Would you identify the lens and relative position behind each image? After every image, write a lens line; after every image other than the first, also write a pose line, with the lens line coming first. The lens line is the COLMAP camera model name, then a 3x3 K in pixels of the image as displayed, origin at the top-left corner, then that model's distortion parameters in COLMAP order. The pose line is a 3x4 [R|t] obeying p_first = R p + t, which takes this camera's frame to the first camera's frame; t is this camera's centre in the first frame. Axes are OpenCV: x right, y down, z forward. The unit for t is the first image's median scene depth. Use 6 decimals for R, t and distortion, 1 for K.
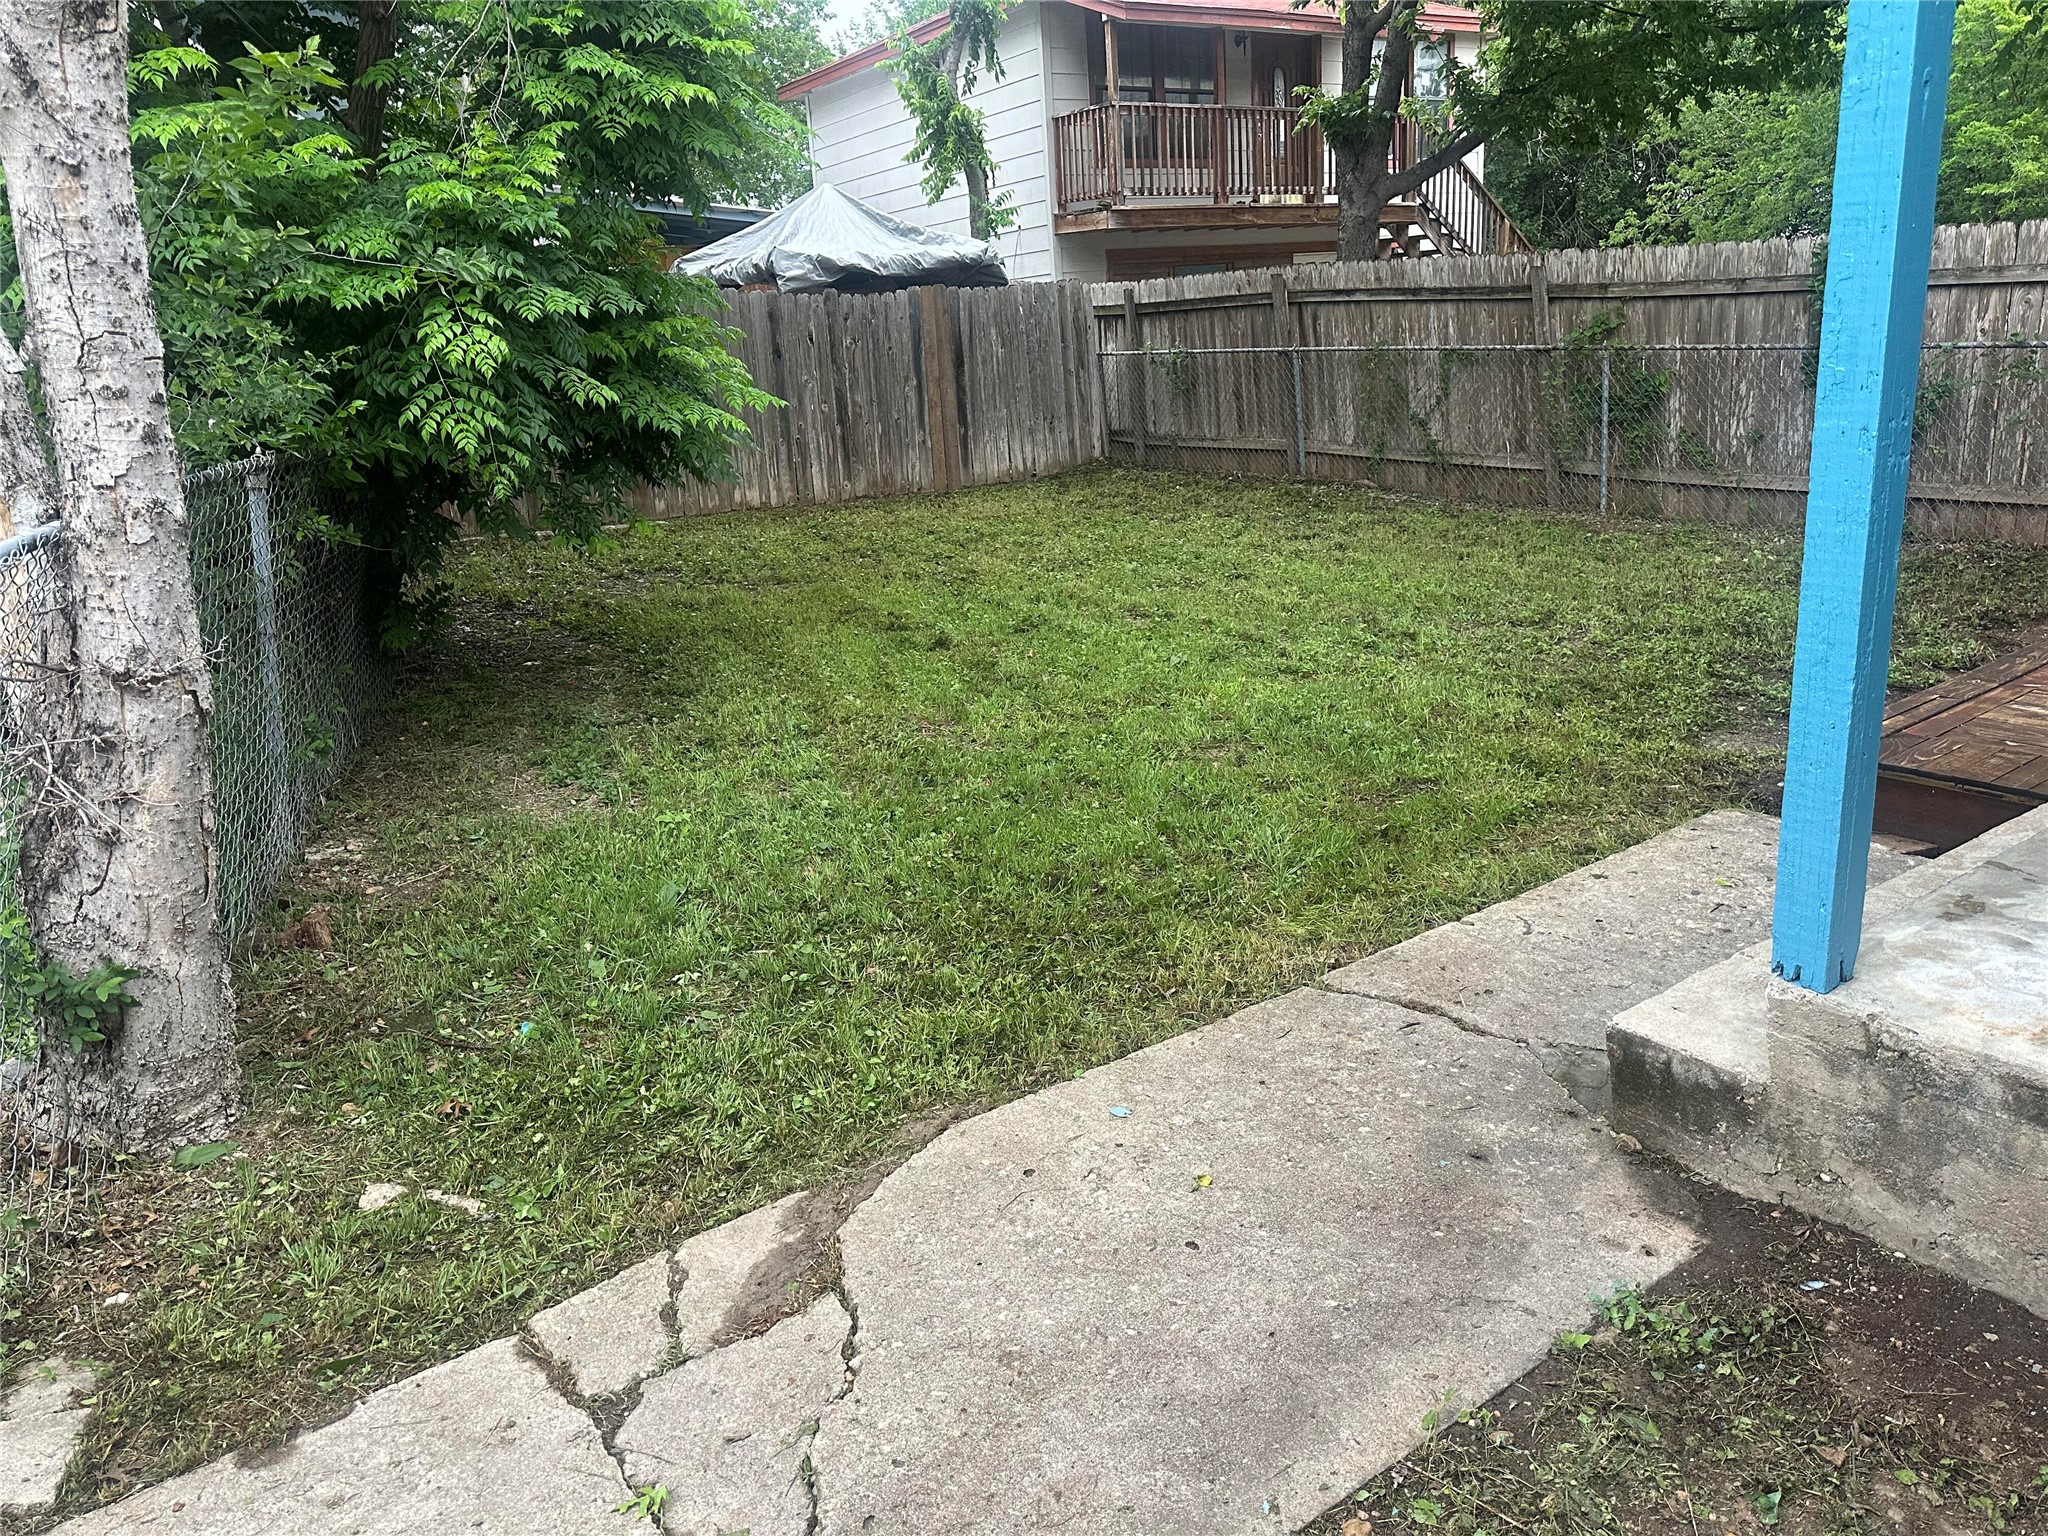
lens RADIAL K [[1439.7, 0, 1028.1], [0, 1439.7, 774.5], [0, 0, 1]] dist [0.006716, -0.013421]
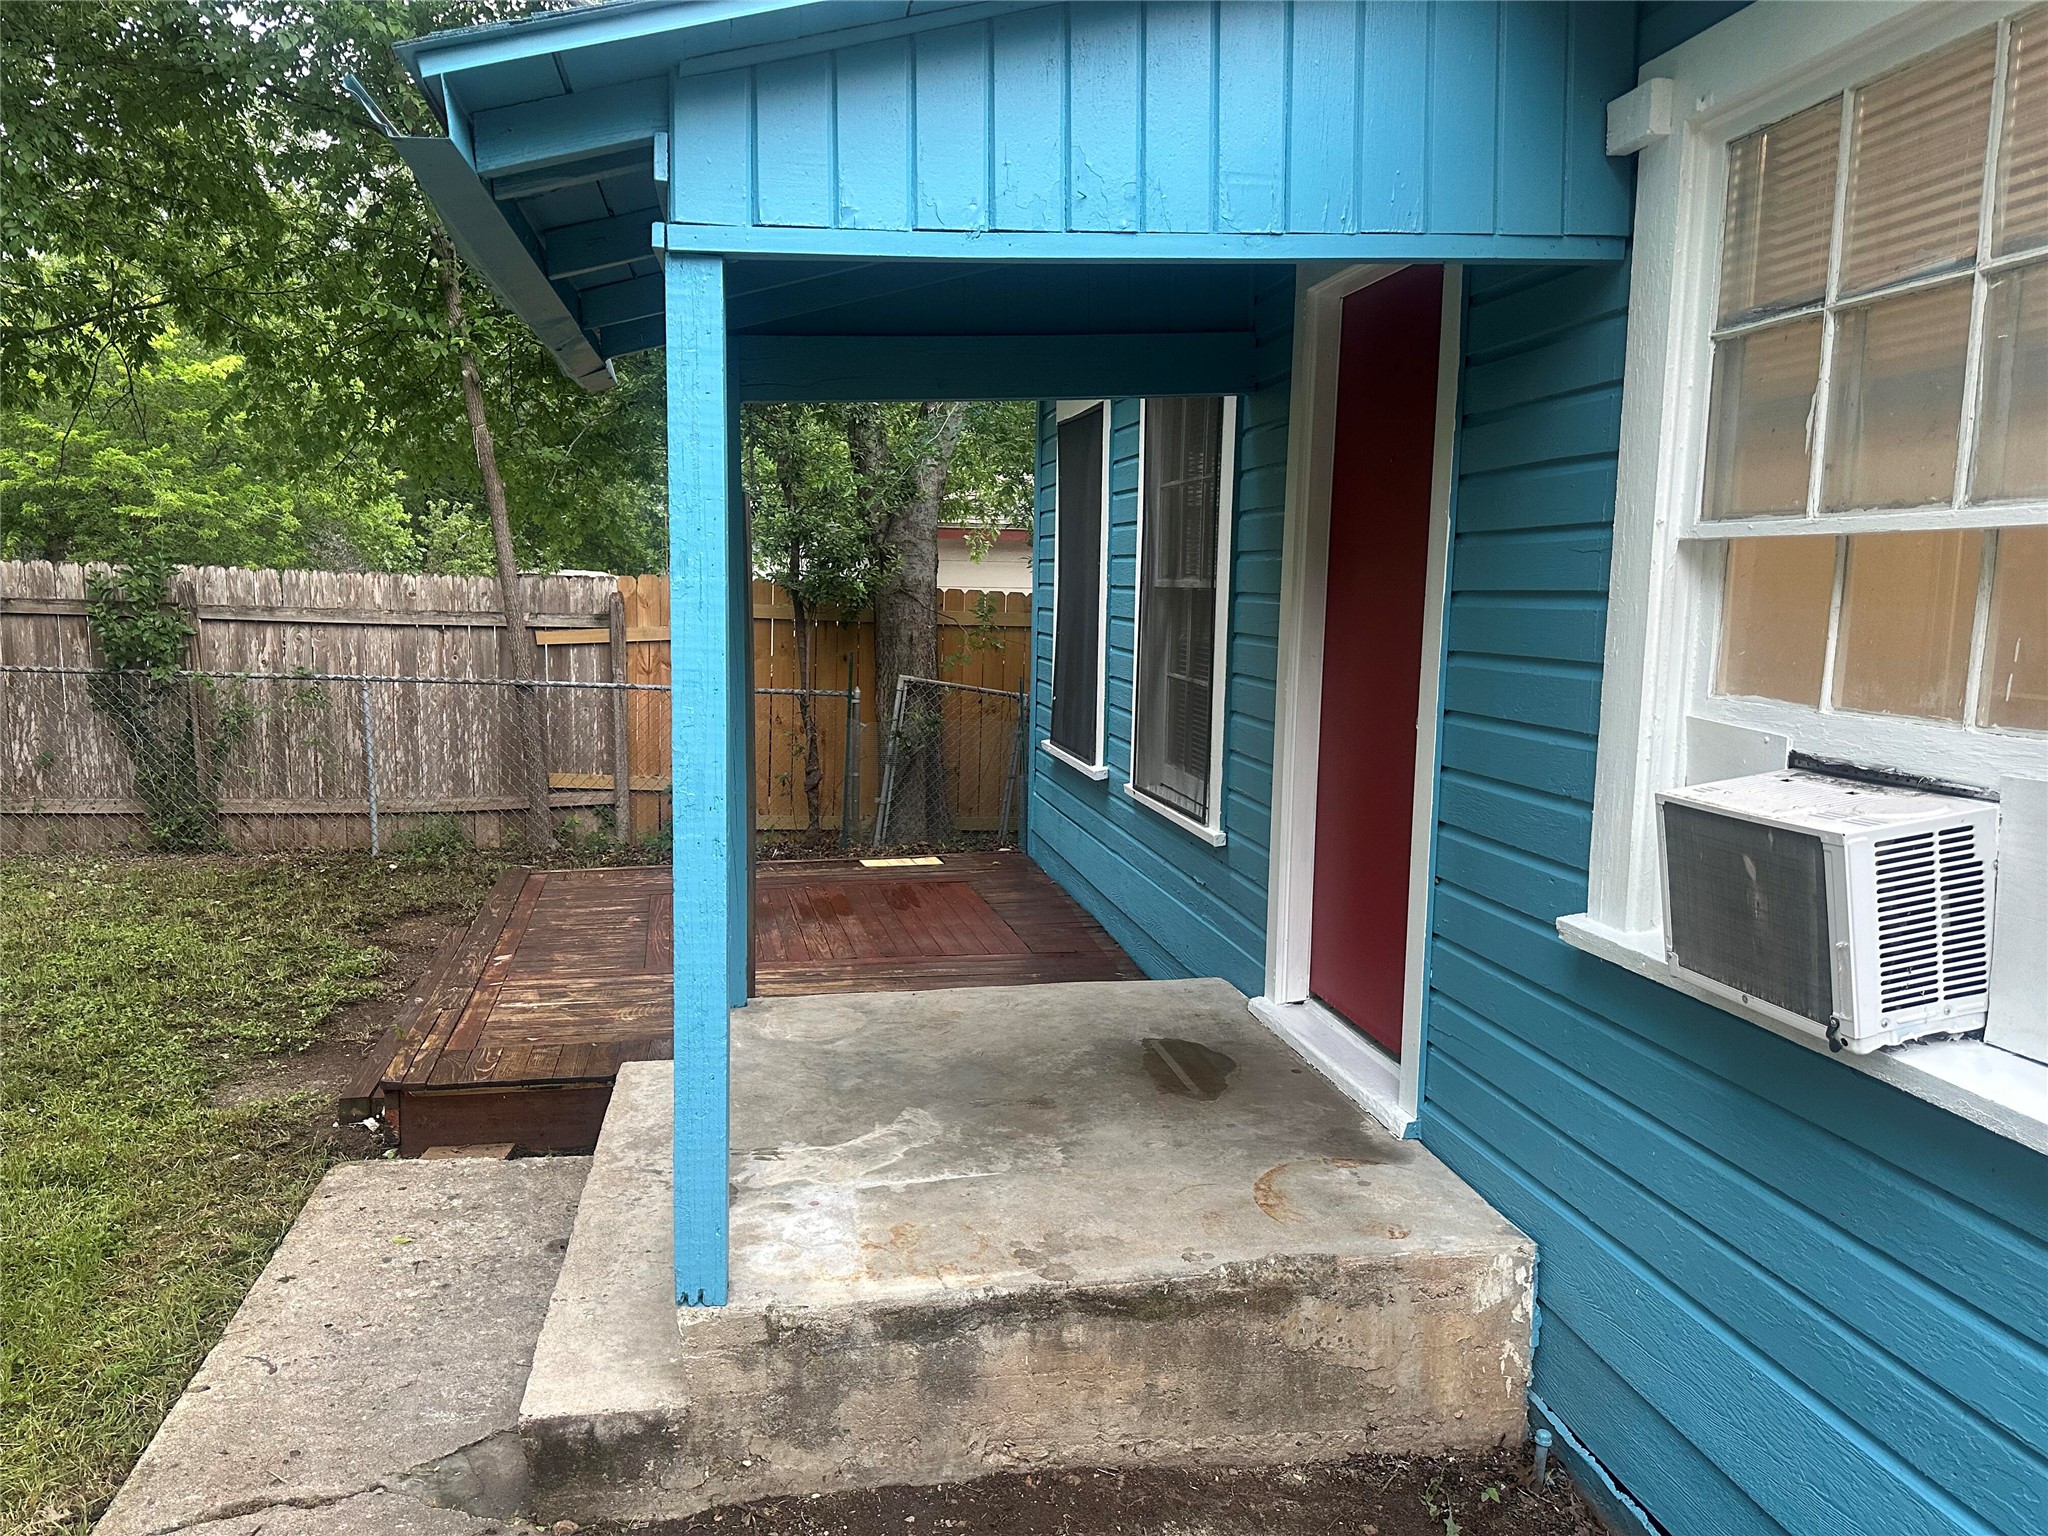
lens RADIAL K [[1439.7, 0, 1024.5], [0, 1439.7, 766.8], [0, 0, 1]] dist [0.006716, -0.013421]
pose [[0.411396, -0.041702, 0.910502, -0.235853], [0.222389, 0.973354, -0.055902, -0.092016], [-0.883910, 0.225483, 0.409708, 0.126446]]
